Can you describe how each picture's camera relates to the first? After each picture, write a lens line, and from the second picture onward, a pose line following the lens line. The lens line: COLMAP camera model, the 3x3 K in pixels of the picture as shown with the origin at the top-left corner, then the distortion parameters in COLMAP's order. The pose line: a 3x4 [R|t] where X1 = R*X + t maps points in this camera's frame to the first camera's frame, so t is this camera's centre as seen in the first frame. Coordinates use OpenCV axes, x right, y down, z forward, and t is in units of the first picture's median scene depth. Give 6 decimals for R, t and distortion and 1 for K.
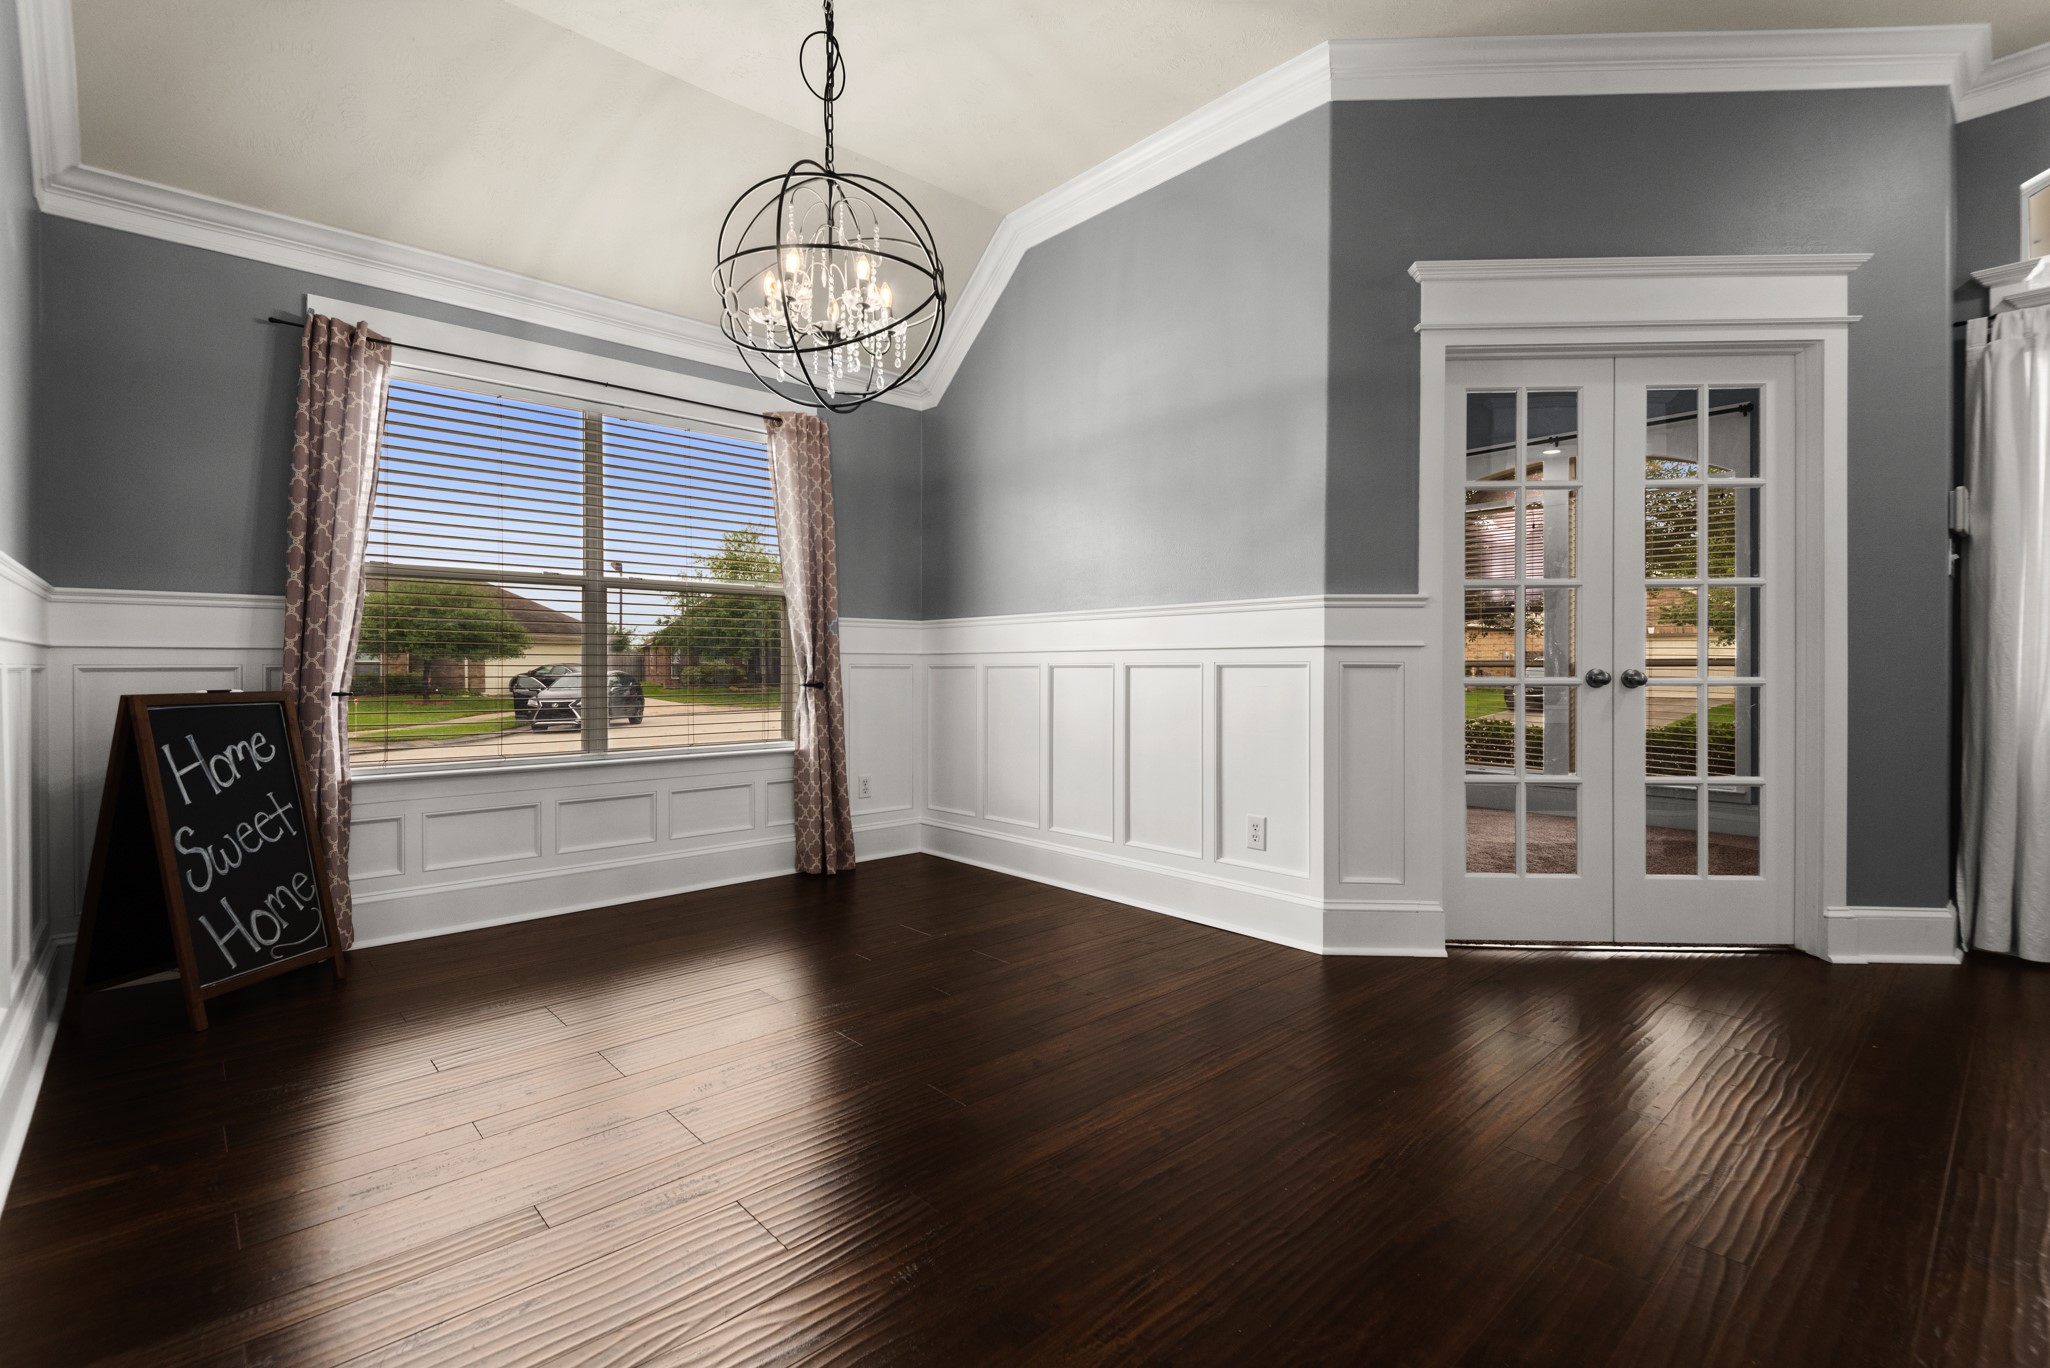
lens RADIAL K [[934.1, 0, 1029.5], [0, 934.1, 680.0], [0, 0, 1]] dist [0.014752, -0.005163]
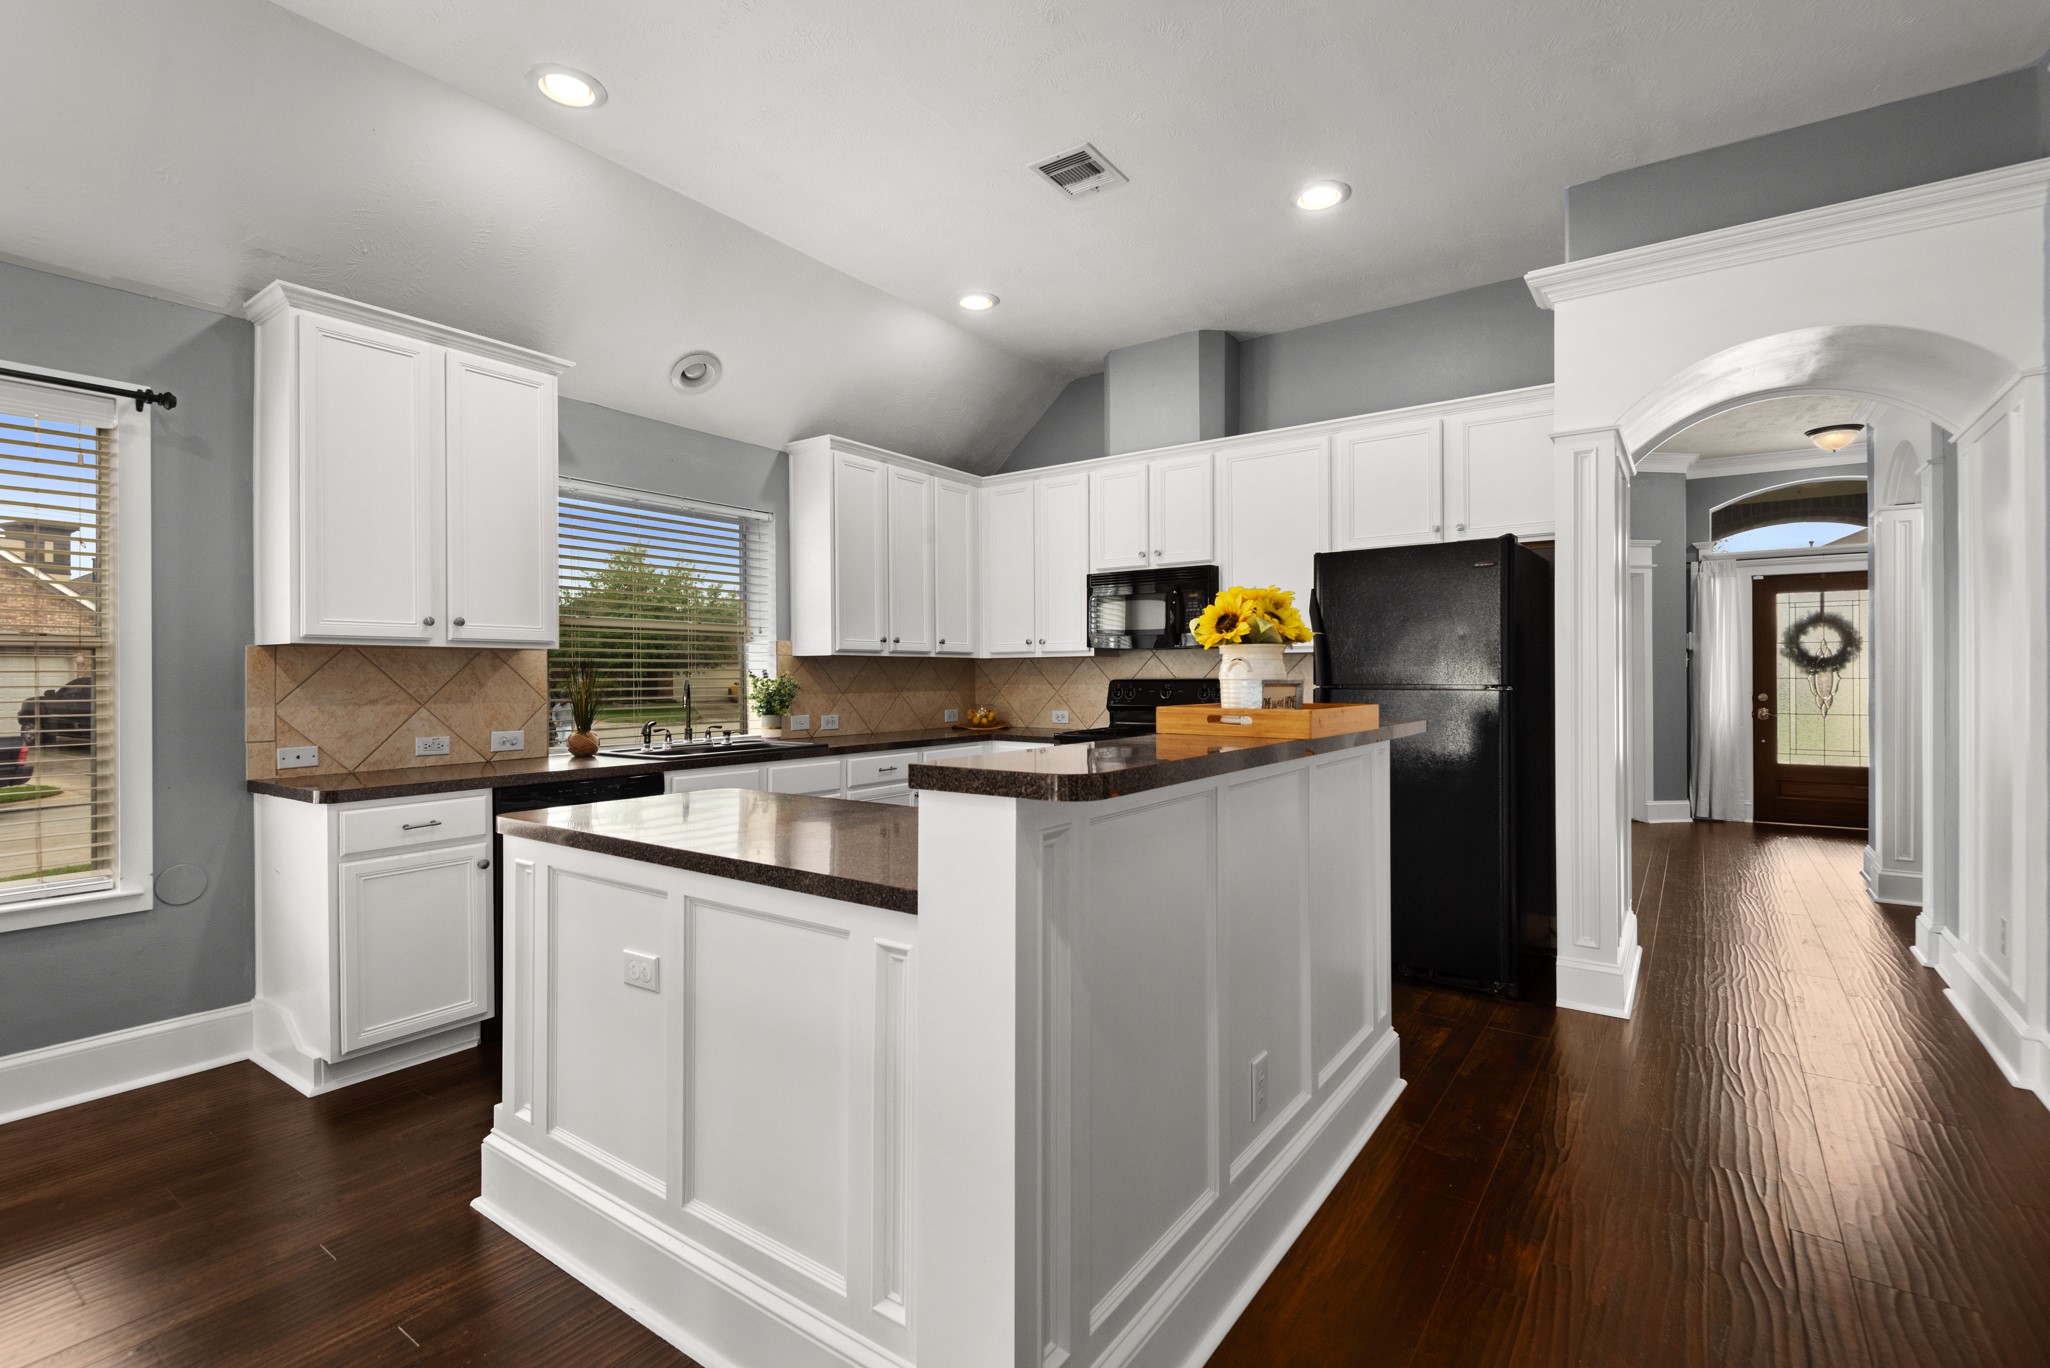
lens RADIAL K [[934.1, 0, 1017.0], [0, 934.1, 684.2], [0, 0, 1]] dist [0.014752, -0.005163]
pose [[0.979514, -0.007069, 0.201254, -1.259898], [0.007031, 0.999975, 0.000902, -0.082245], [-0.201255, 0.000531, 0.979539, -1.077553]]
